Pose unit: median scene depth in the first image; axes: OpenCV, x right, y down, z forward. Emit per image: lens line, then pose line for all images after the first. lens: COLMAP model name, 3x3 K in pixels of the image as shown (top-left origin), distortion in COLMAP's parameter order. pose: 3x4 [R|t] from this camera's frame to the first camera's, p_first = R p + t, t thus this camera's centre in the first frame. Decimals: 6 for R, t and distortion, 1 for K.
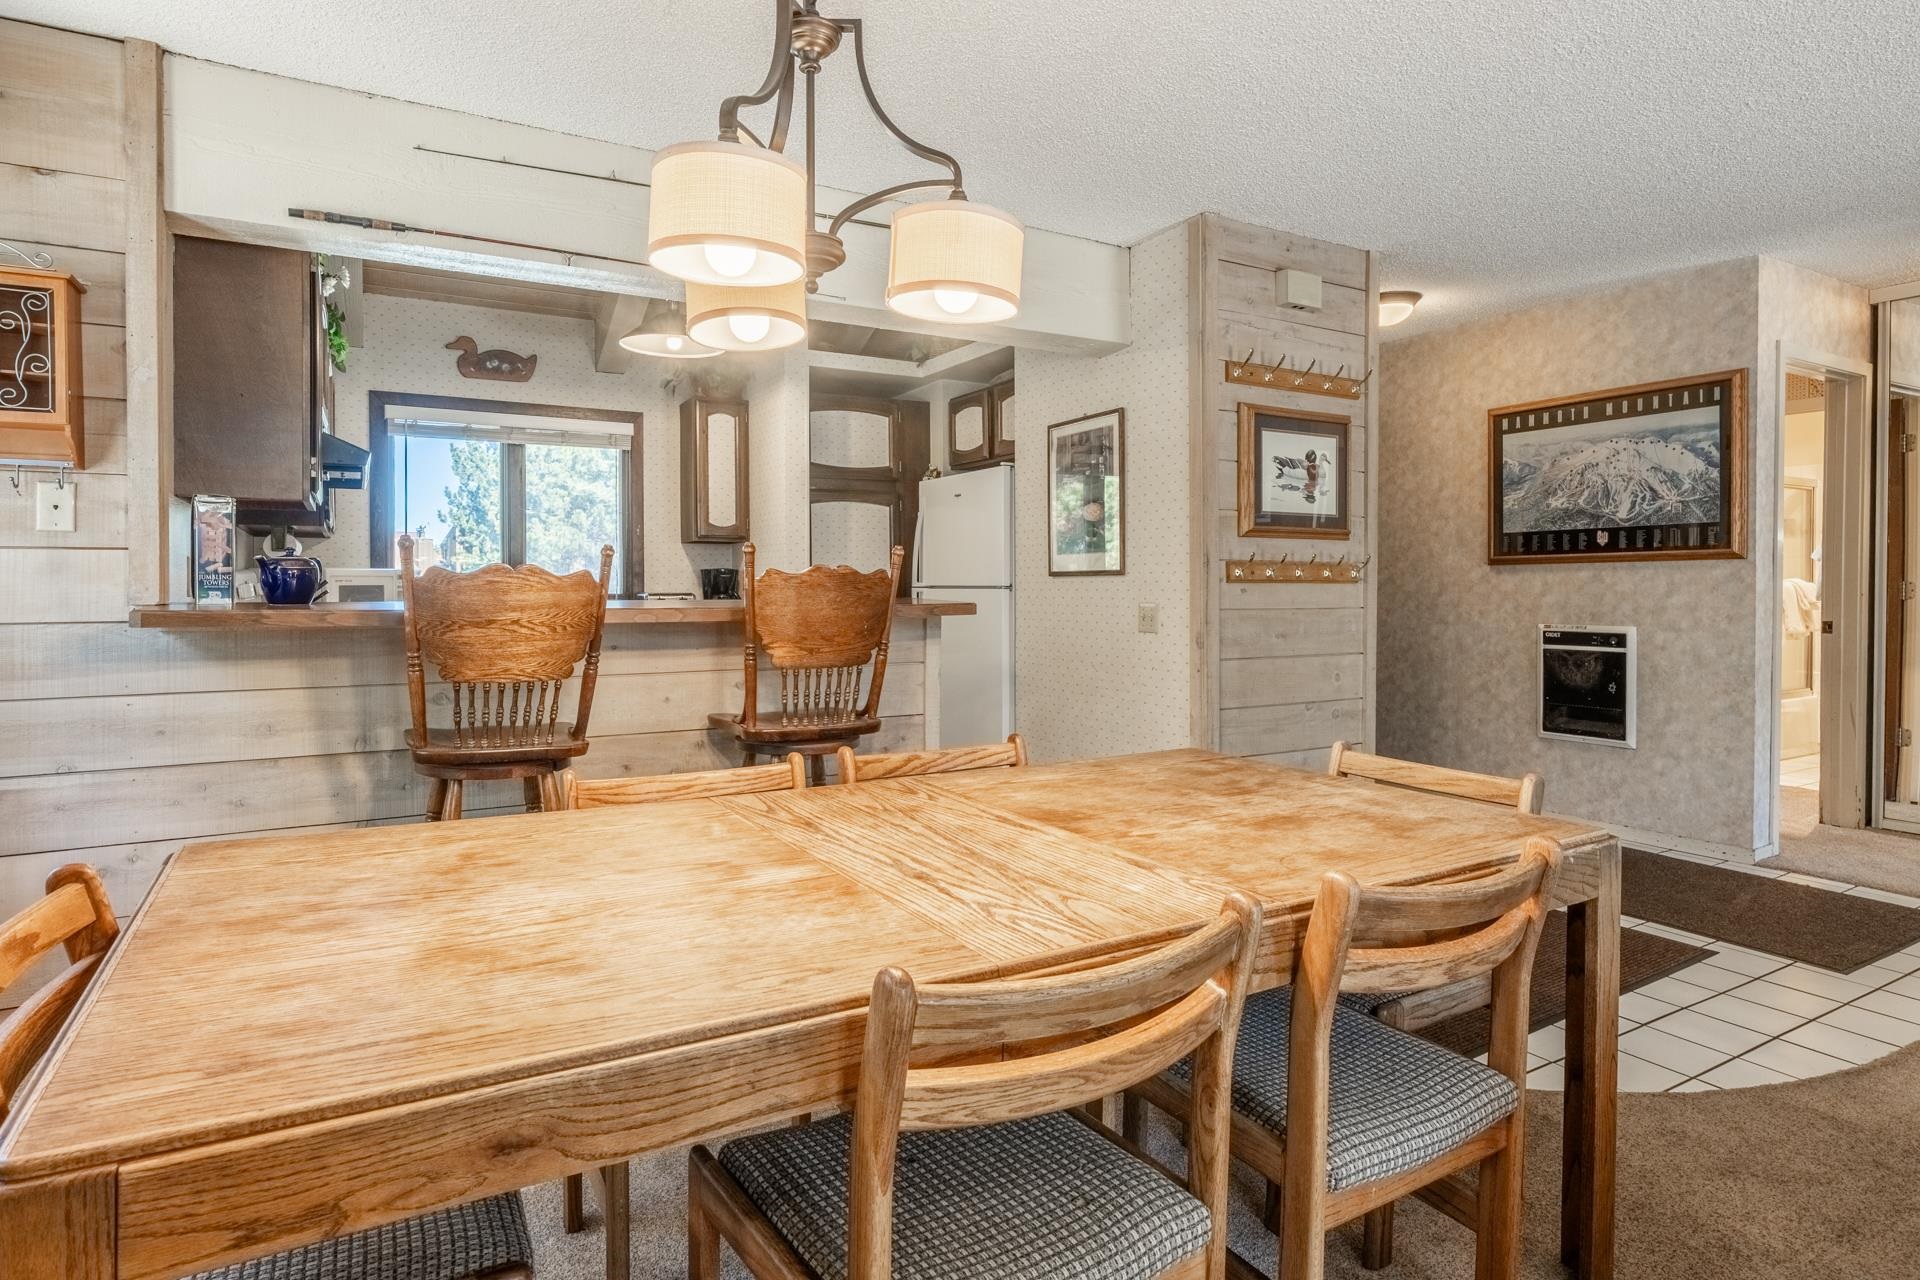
lens RADIAL K [[1026.9, 0, 961.9], [0, 1026.9, 599.7], [0, 0, 1]] dist [-0.007499, 0.000220]
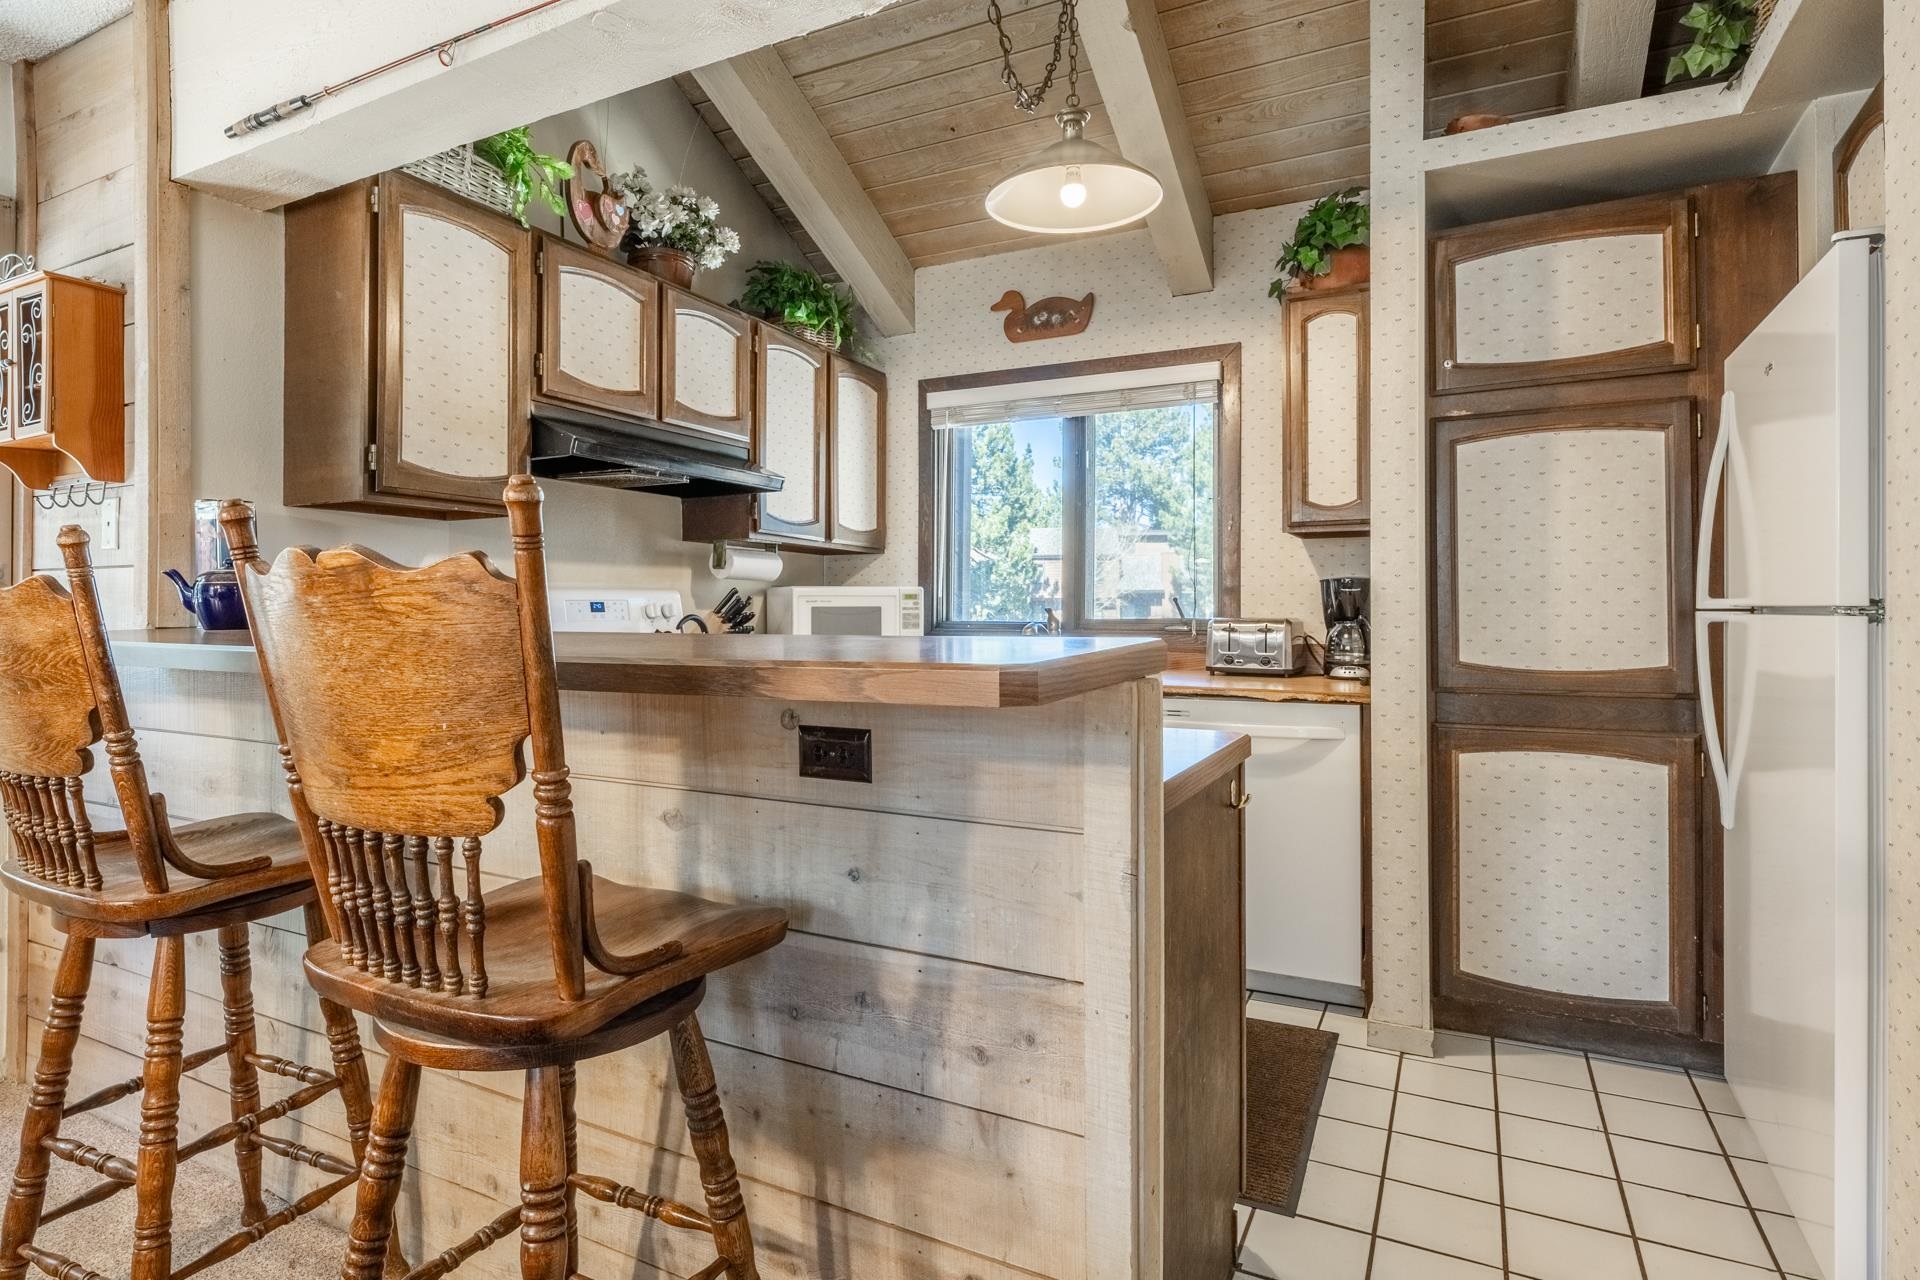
lens RADIAL K [[1026.9, 0, 912.4], [0, 1026.9, 608.7], [0, 0, 1]] dist [-0.007499, 0.000220]
pose [[0.527935, 0.001002, -0.849284, 0.193426], [-0.011415, 0.999917, -0.005916, -0.008545], [0.849208, 0.012818, 0.527903, 0.684539]]
